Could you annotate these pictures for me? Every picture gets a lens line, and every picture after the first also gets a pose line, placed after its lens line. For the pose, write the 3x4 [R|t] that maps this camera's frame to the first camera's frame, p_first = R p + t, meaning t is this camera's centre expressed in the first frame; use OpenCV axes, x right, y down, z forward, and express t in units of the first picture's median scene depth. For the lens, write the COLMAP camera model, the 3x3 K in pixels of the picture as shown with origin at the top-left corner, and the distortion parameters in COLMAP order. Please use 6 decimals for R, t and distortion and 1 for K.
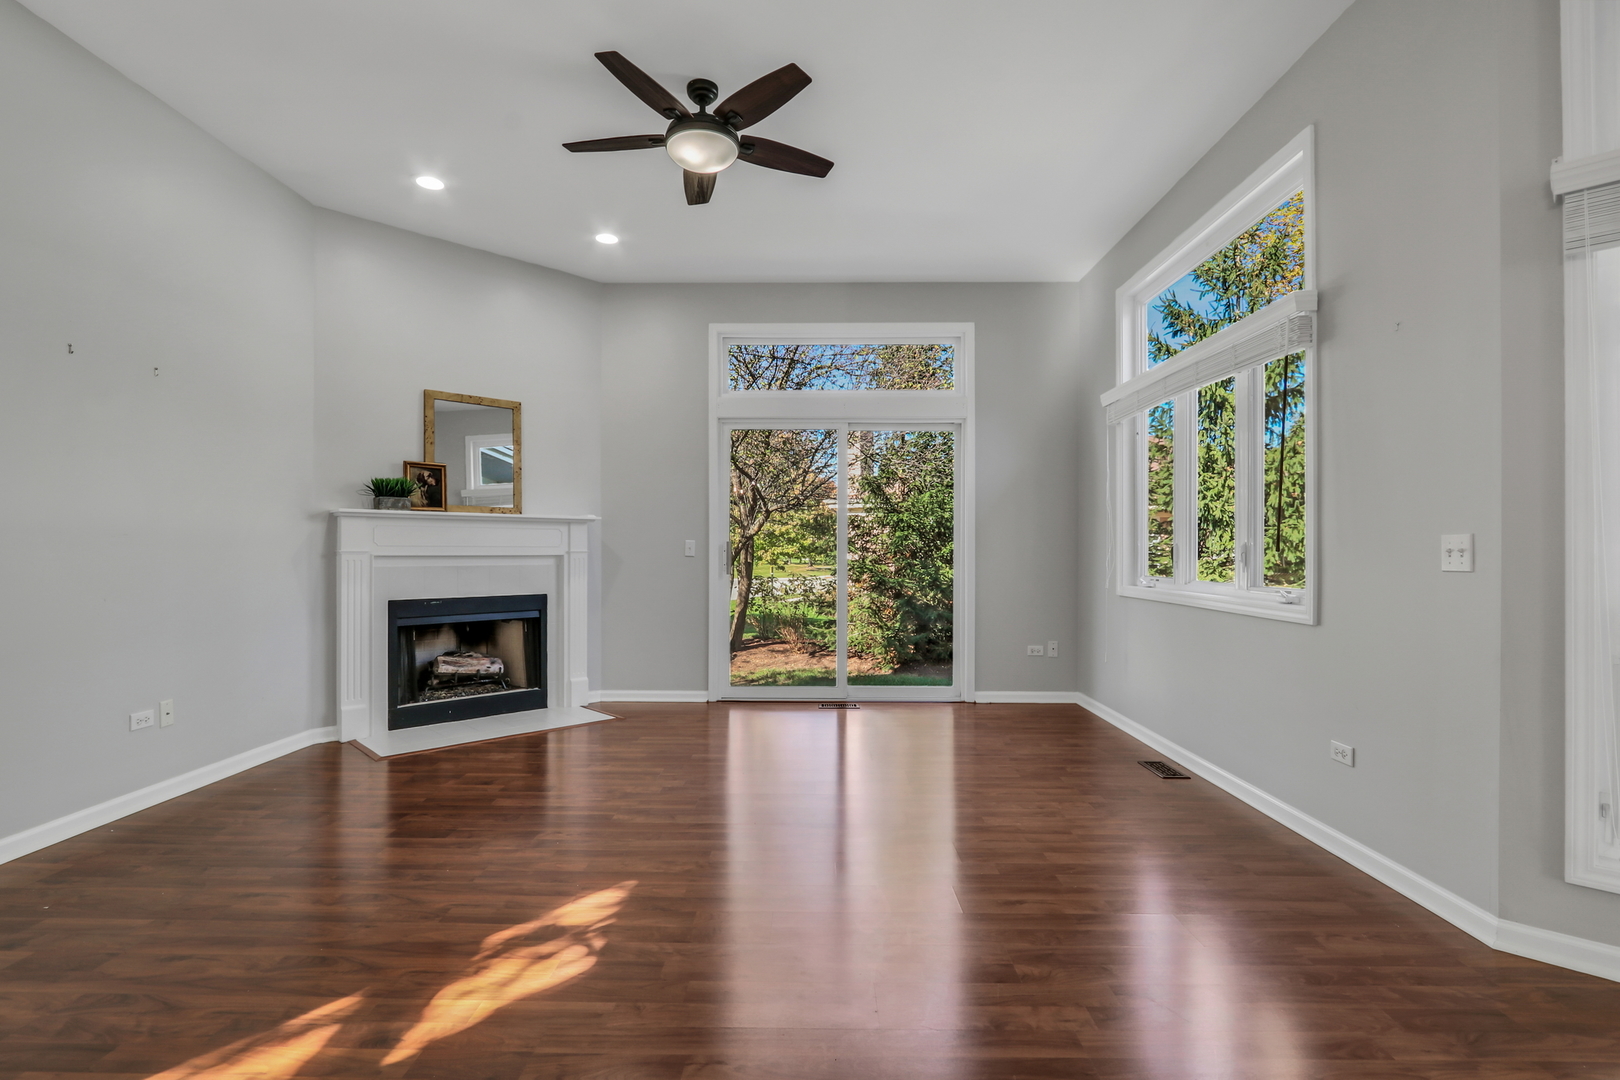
lens RADIAL K [[765.2, 0, 806.2], [0, 765.2, 543.4], [0, 0, 1]] dist [-0.020320, 0.000325]
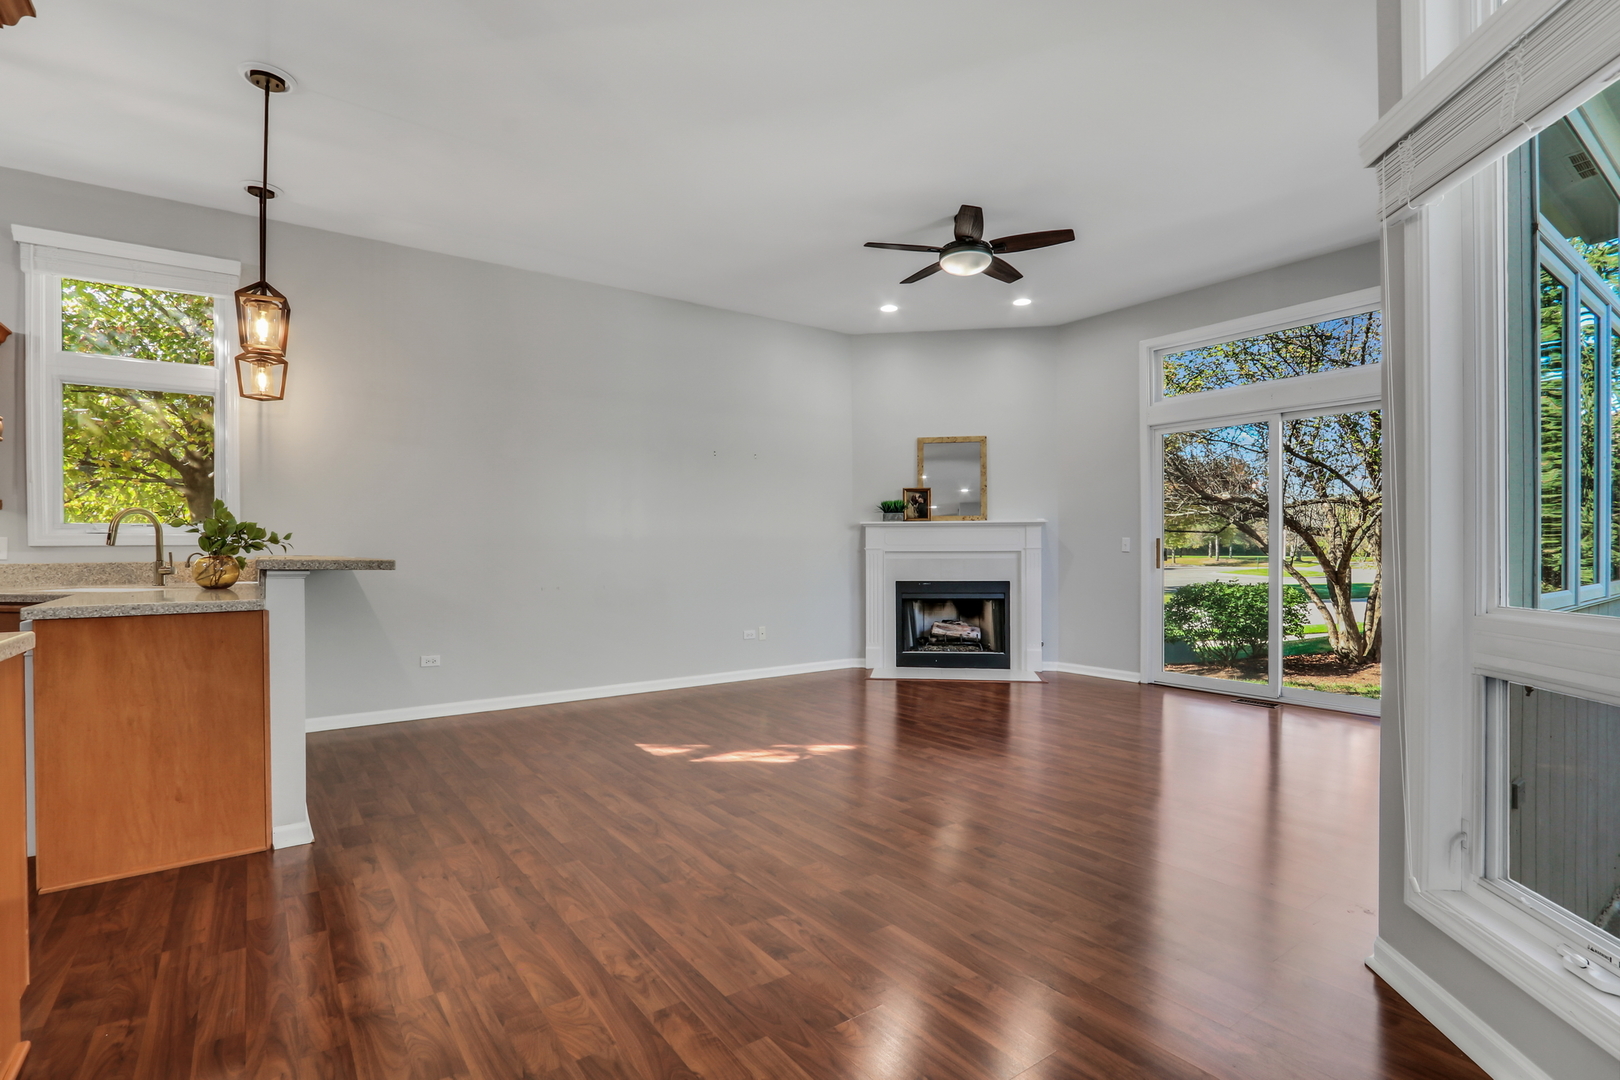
lens RADIAL K [[765.2, 0, 811.6], [0, 765.2, 545.8], [0, 0, 1]] dist [-0.020320, 0.000325]
pose [[0.607826, -0.005621, -0.794050, 0.543374], [0.012864, 0.999913, 0.002768, -0.001275], [0.793966, -0.011897, 0.607846, -0.057840]]
